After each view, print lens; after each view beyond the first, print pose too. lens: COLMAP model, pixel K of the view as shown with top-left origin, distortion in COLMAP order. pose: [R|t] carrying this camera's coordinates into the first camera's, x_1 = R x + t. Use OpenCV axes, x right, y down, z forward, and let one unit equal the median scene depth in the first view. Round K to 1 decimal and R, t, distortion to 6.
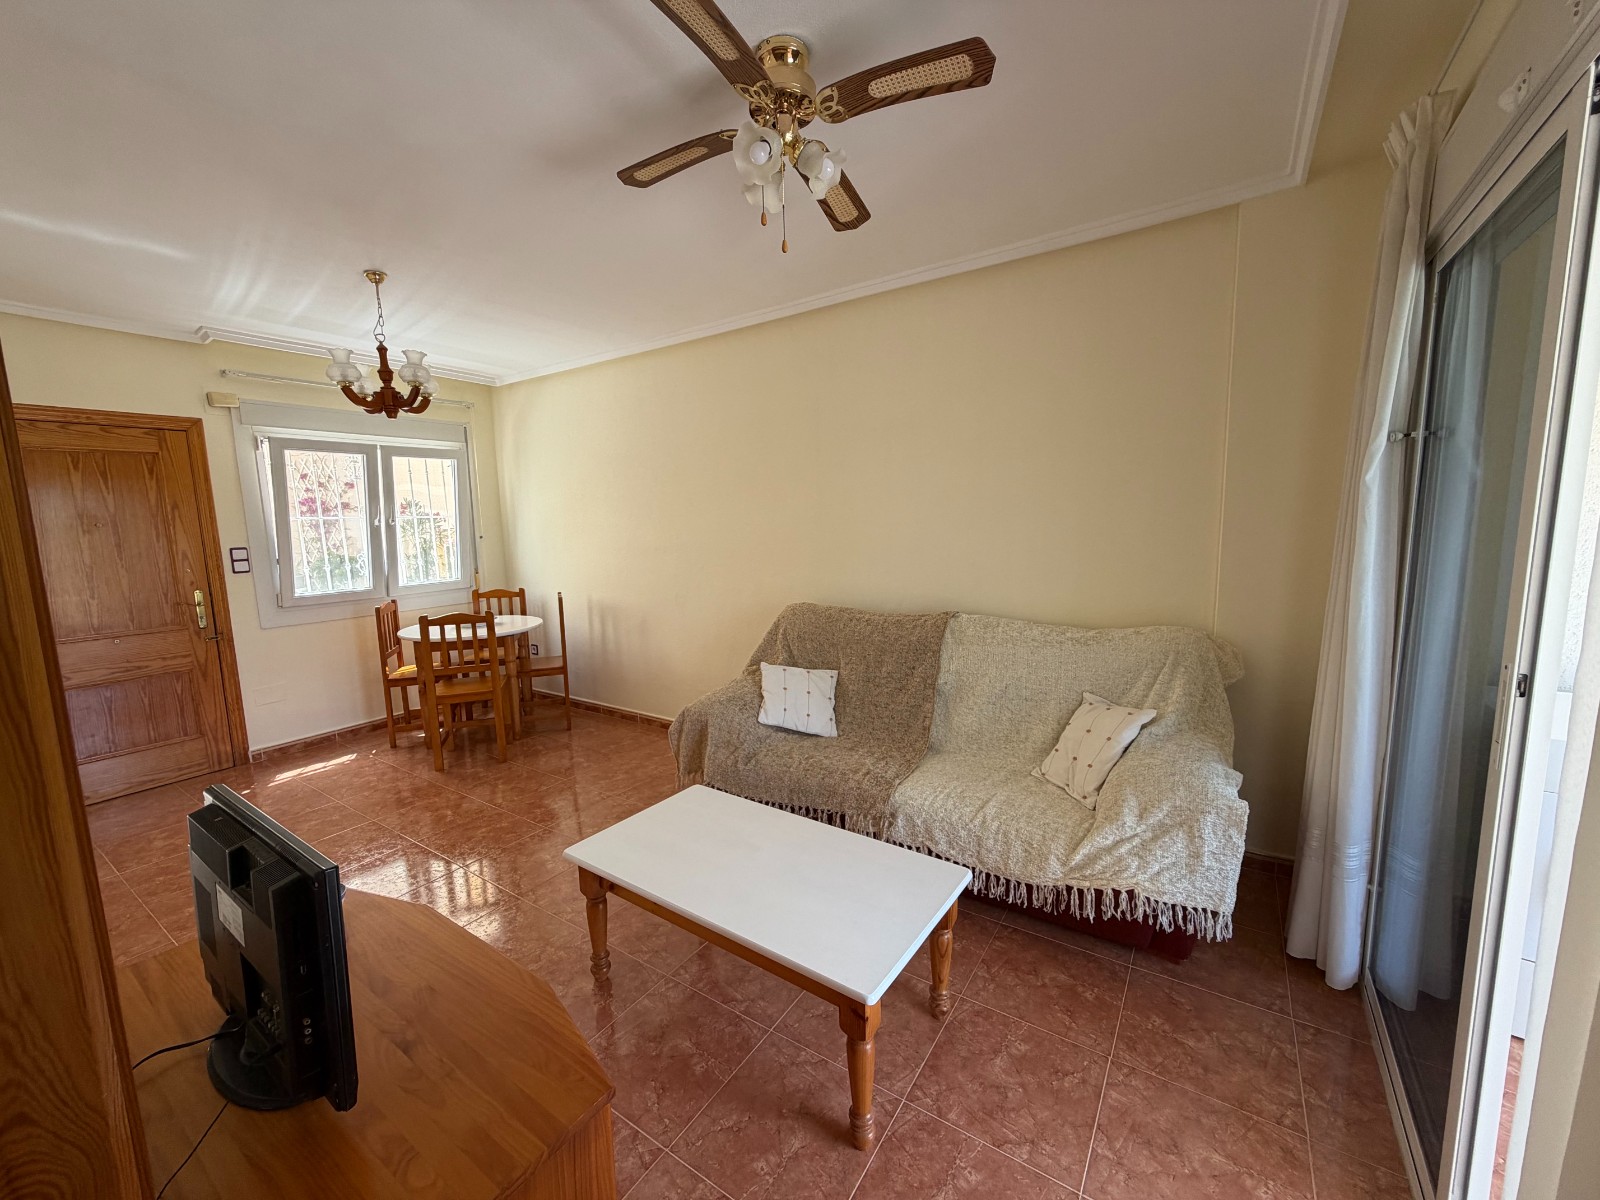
lens RADIAL K [[637.4, 0, 794.8], [0, 637.4, 594.2], [0, 0, 1]] dist [0.000990, -0.000165]
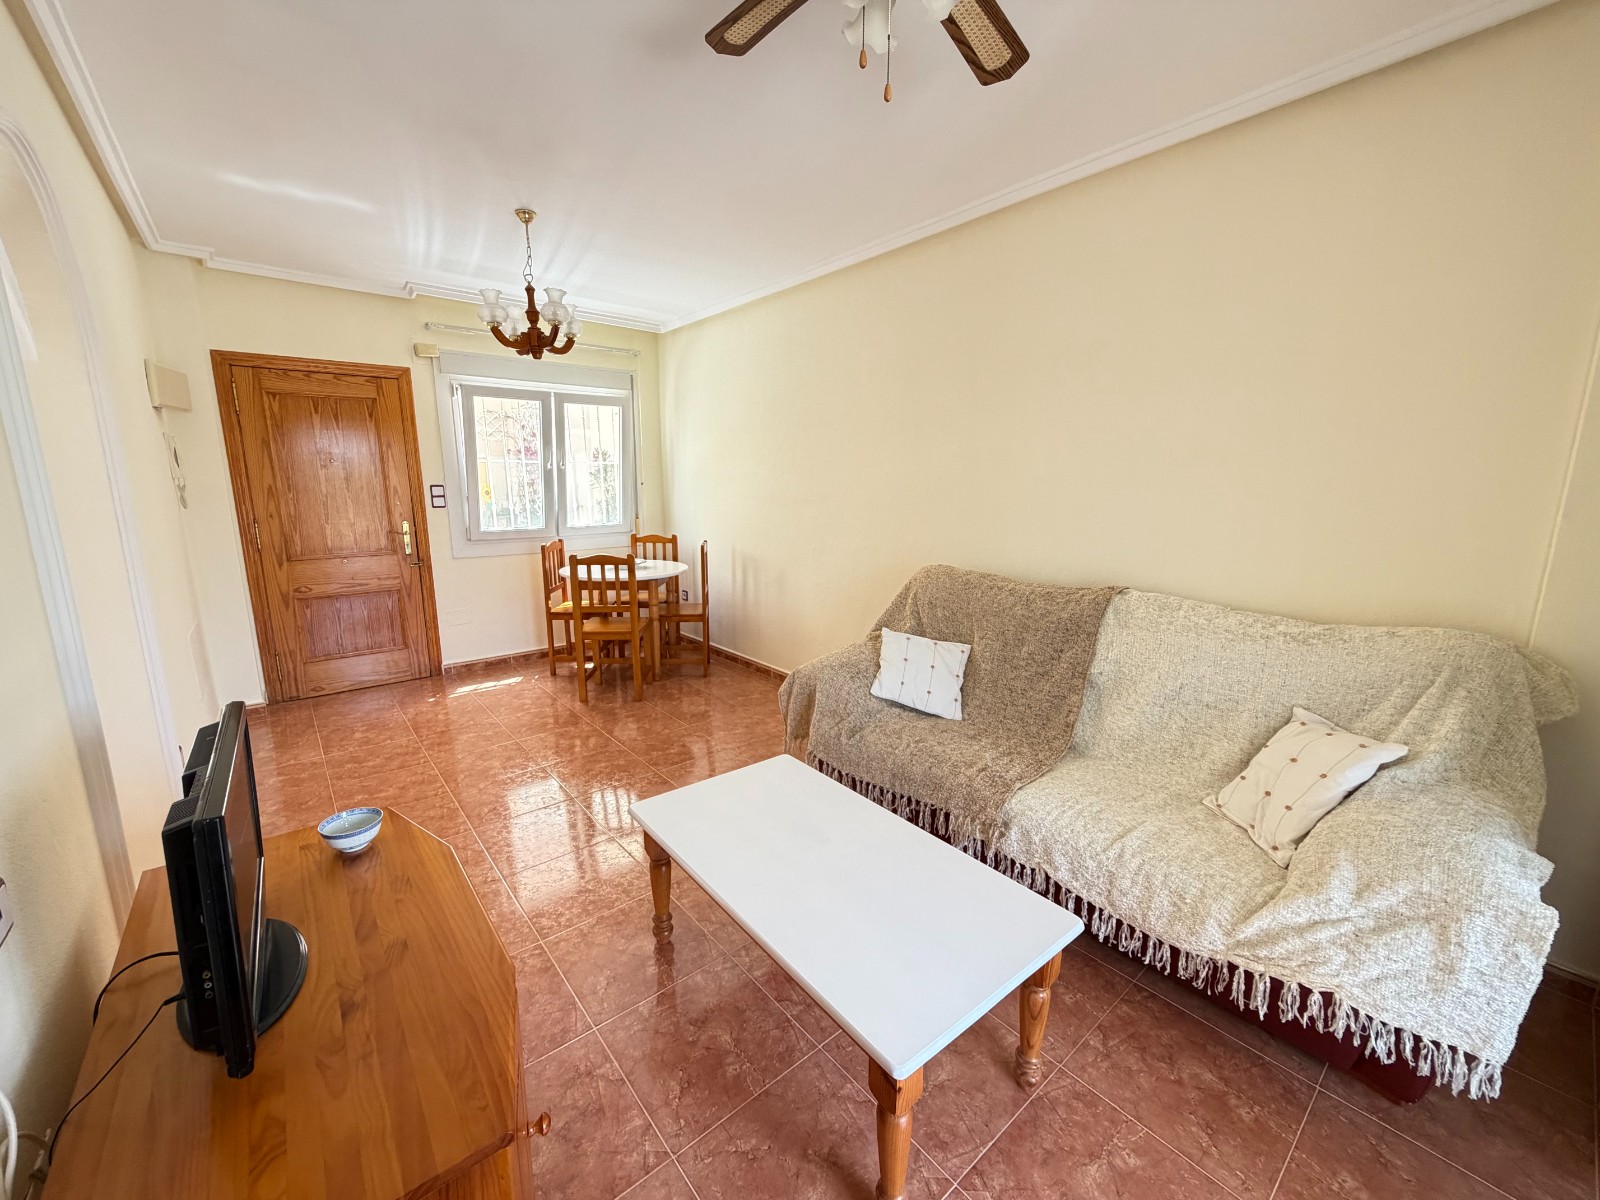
lens RADIAL K [[637.4, 0, 796.9], [0, 637.4, 595.7], [0, 0, 1]] dist [0.000990, -0.000165]
pose [[0.959502, 0.075799, -0.271312, 0.084216], [-0.058196, 0.995679, 0.072359, 0.004673], [0.275625, -0.053639, 0.959768, 0.127309]]
